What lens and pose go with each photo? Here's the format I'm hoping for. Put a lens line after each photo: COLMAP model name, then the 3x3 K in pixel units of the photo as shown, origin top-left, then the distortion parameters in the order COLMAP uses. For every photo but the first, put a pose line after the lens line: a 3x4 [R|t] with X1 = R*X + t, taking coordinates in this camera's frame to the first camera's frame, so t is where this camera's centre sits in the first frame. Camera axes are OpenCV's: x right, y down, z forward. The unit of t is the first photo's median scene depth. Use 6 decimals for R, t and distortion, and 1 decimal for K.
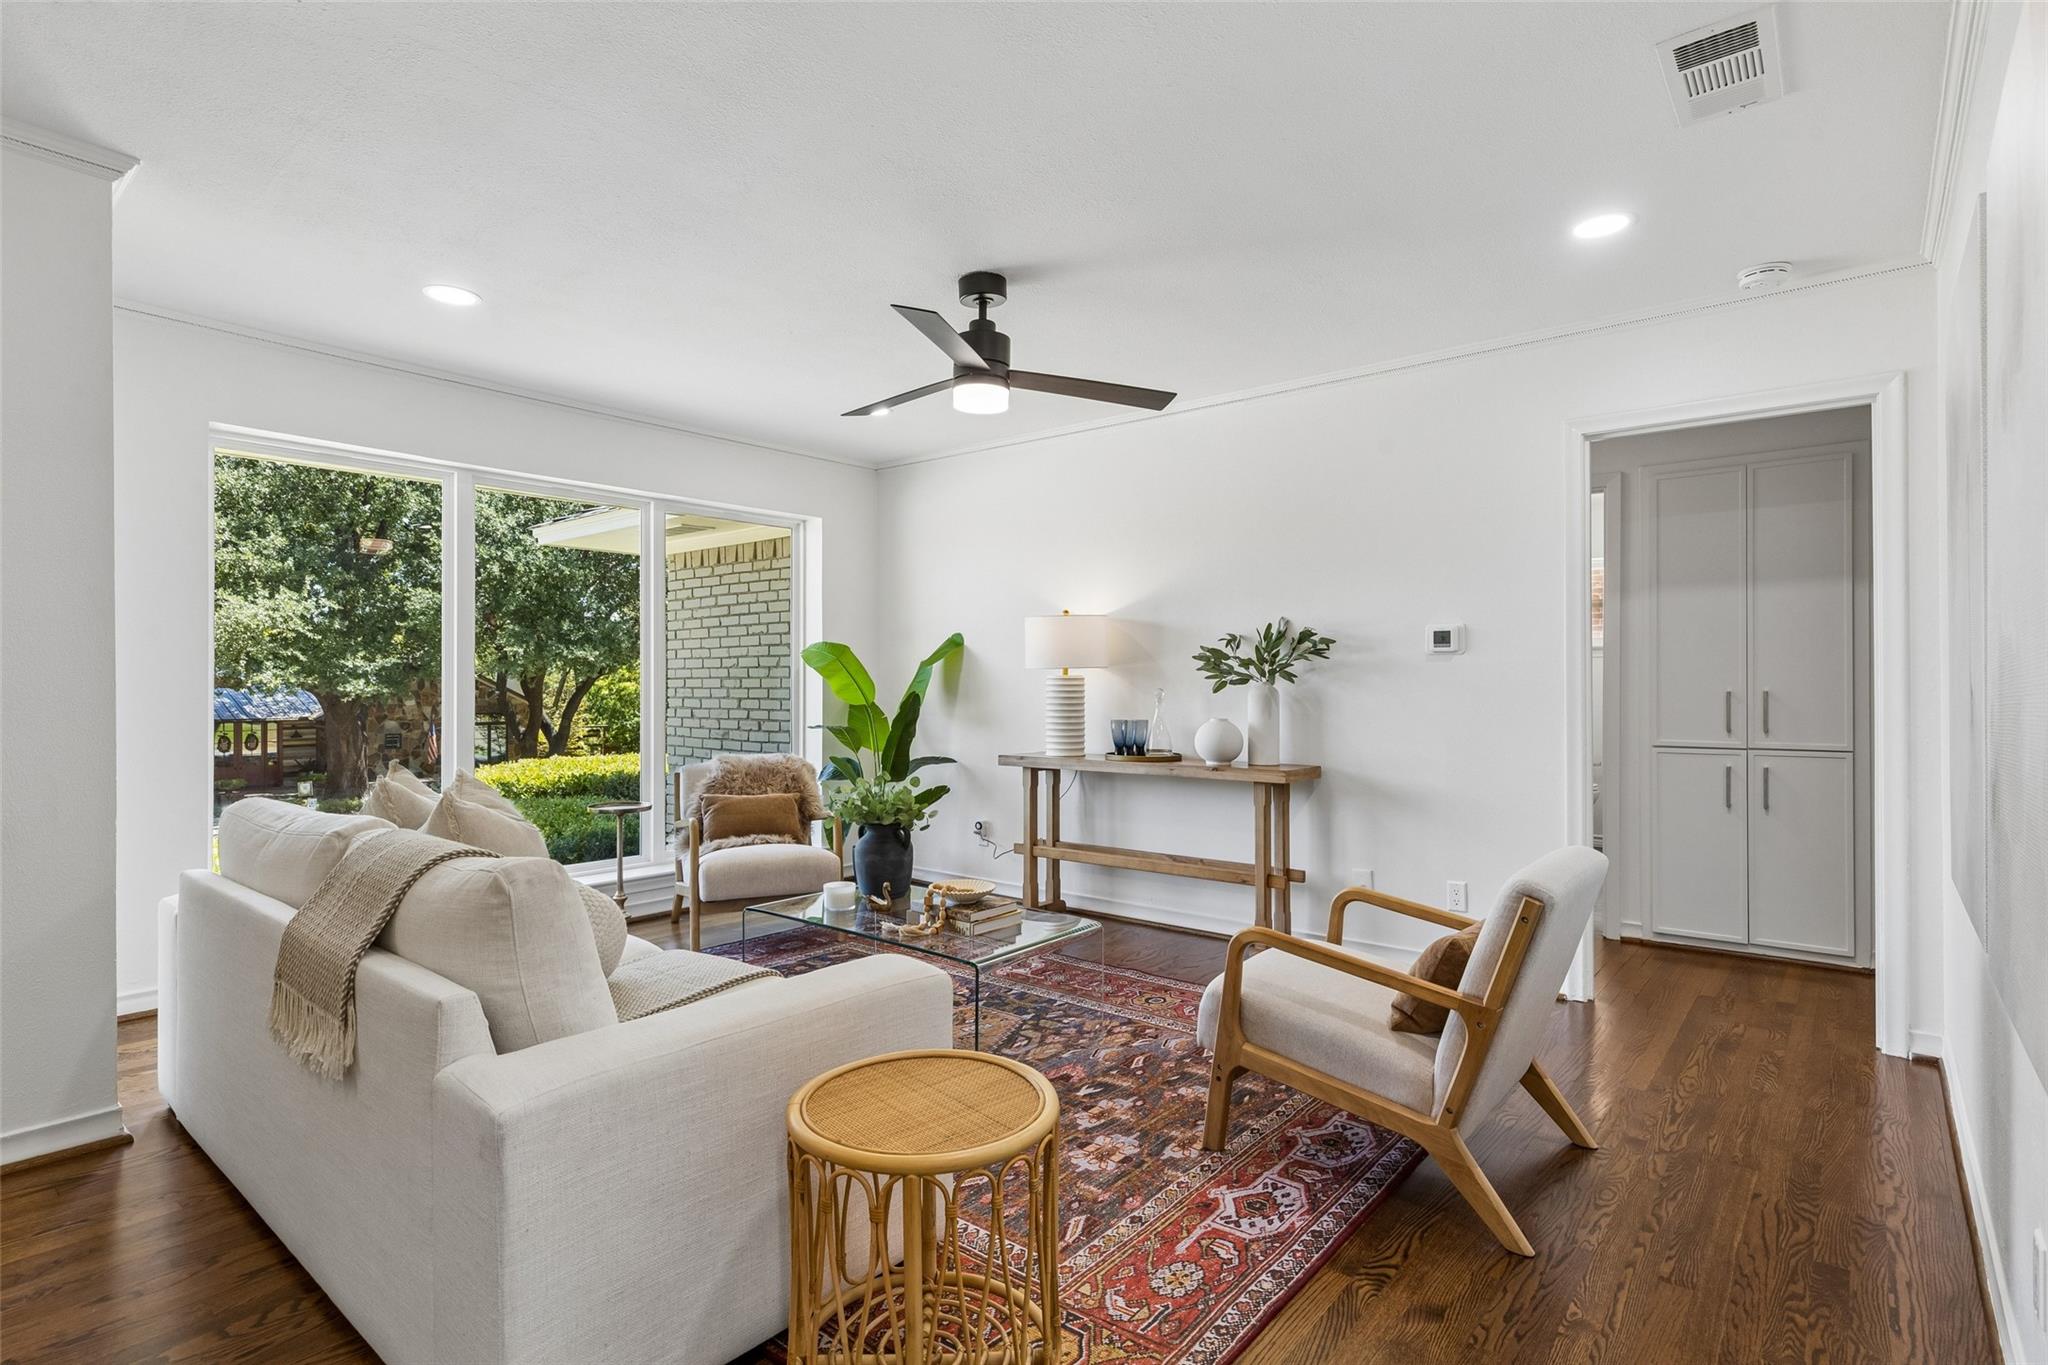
lens RADIAL K [[1045.1, 0, 1024.0], [0, 1045.1, 682.5], [0, 0, 1]] dist [-0.004309, -0.000543]
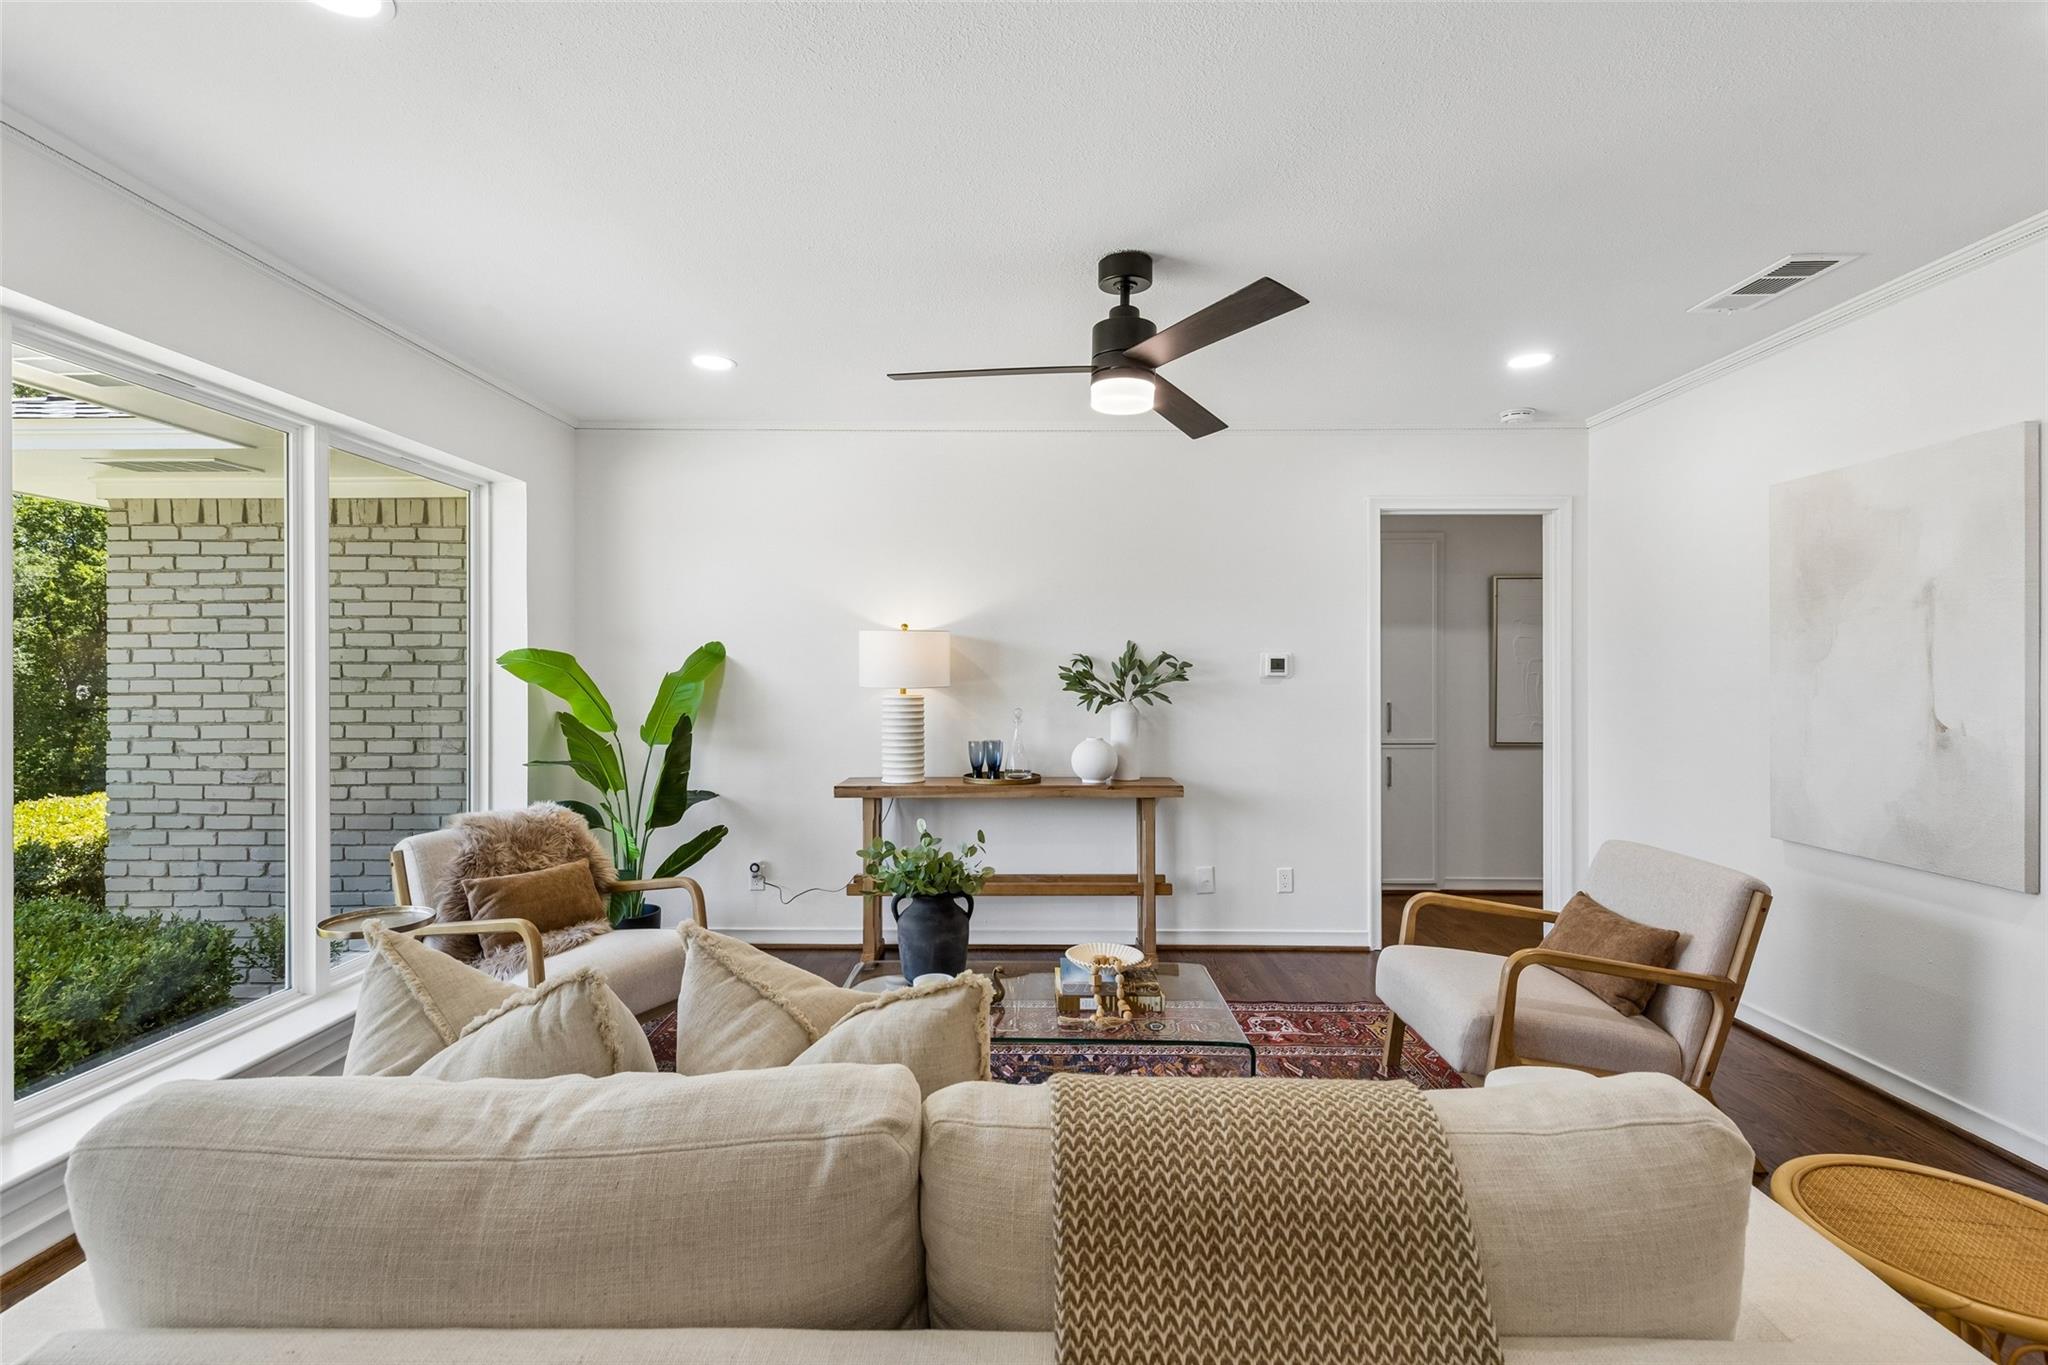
lens RADIAL K [[917.3, 0, 1024.0], [0, 917.3, 682.5], [0, 0, 1]] dist [0.001999, 0.000026]
pose [[0.764046, -0.003501, 0.645153, -0.443063], [-0.002252, 0.999965, 0.008093, -0.026648], [-0.645158, -0.007636, 0.764011, 0.346272]]
